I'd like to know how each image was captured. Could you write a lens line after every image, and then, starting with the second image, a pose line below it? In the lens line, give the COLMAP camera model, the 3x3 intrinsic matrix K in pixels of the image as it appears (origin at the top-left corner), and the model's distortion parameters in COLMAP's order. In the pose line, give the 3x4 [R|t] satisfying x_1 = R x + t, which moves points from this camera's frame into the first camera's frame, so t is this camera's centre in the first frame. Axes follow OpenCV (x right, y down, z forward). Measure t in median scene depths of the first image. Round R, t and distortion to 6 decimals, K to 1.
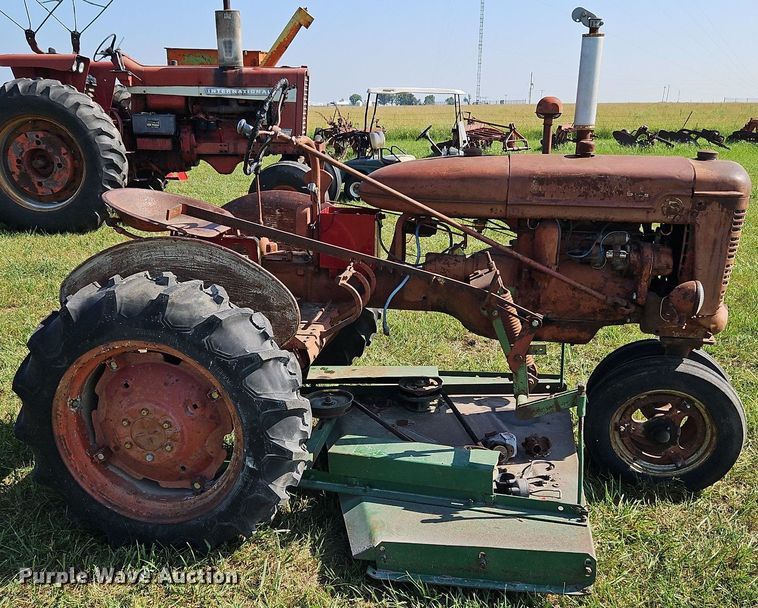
lens RADIAL K [[592.1, 0, 379.0], [0, 592.1, 304.0], [0, 0, 1]] dist [0.065748, -0.052345]
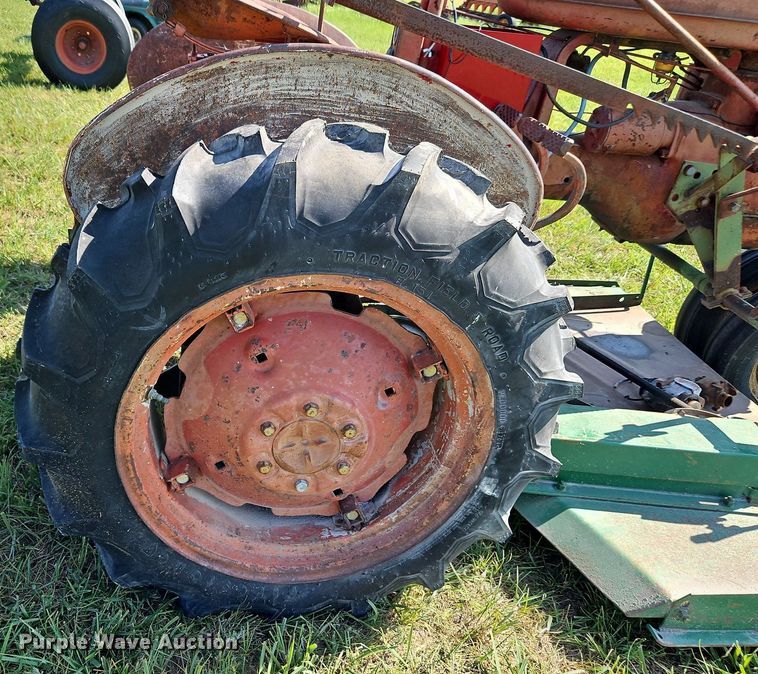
lens RADIAL K [[696.2, 0, 379.0], [0, 696.2, 337.0], [0, 0, 1]] dist [0.003346, 0.002488]
pose [[0.982194, -0.023123, 0.186441, -0.356338], [-0.018588, 0.975567, 0.218916, -0.007650], [-0.186948, -0.218484, 0.957766, 0.352829]]
